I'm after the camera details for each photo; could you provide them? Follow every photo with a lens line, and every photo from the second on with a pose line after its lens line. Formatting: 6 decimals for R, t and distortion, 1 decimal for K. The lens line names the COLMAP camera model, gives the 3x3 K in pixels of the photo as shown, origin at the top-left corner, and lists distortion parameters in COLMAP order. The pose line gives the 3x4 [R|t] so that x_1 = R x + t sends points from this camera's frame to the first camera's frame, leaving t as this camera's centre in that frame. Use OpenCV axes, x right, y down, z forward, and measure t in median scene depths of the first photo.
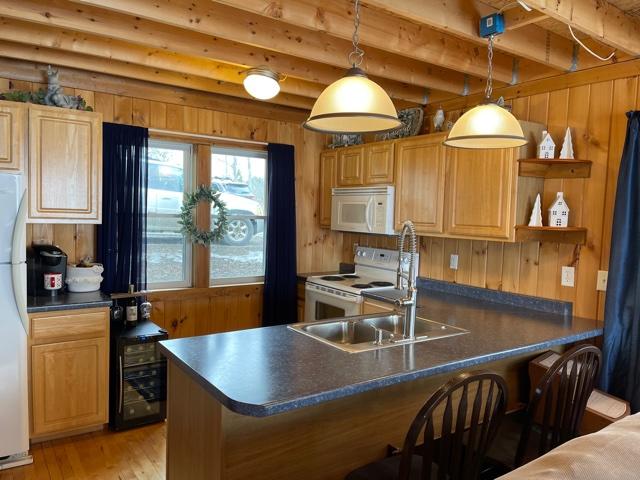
lens RADIAL K [[484.8, 0, 321.7], [0, 484.8, 243.3], [0, 0, 1]] dist [0.088783, -0.133137]
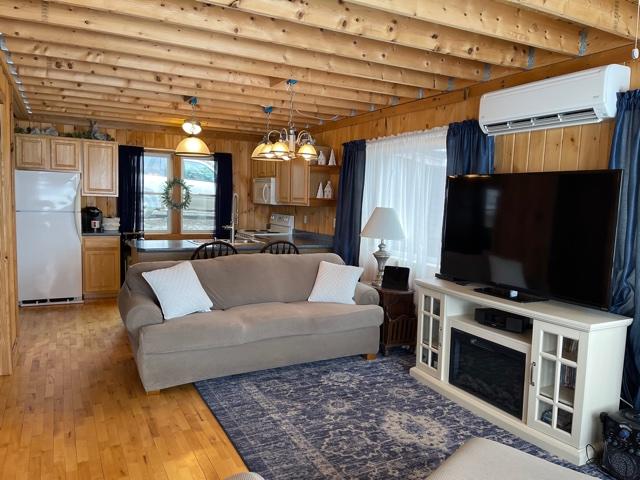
lens RADIAL K [[484.8, 0, 321.7], [0, 484.8, 243.3], [0, 0, 1]] dist [0.088783, -0.133137]
pose [[0.992350, 0.014383, -0.122619, 0.618558], [-0.011436, 0.999629, 0.024705, 0.090611], [0.122929, -0.023114, 0.992146, -0.883324]]
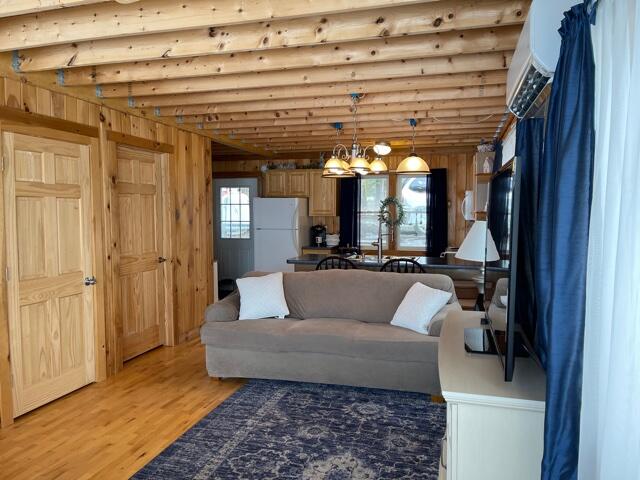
lens RADIAL K [[484.8, 0, 321.7], [0, 484.8, 243.3], [0, 0, 1]] dist [0.088783, -0.133137]
pose [[0.635255, 0.024481, -0.771914, 1.259893], [-0.031815, 0.999479, 0.005515, 0.076677], [0.771647, 0.021055, 0.635703, -0.498099]]
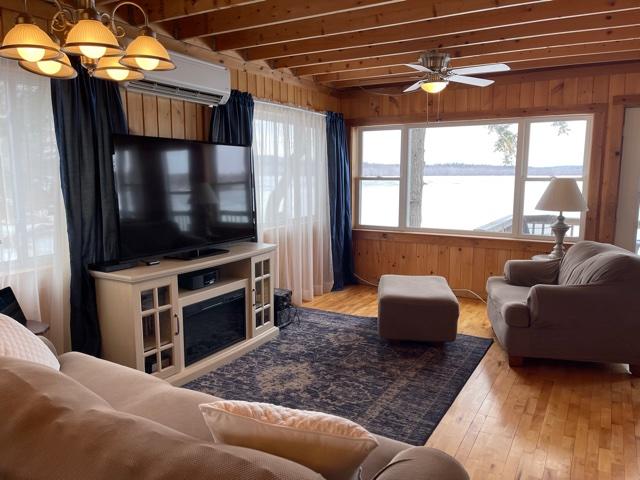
lens RADIAL K [[484.8, 0, 321.7], [0, 484.8, 243.3], [0, 0, 1]] dist [0.088783, -0.133137]
pose [[-0.424698, -0.161057, 0.890894, -0.188482], [0.047160, 0.978777, 0.199427, -0.008932], [-0.904106, 0.126711, -0.408090, 0.331018]]
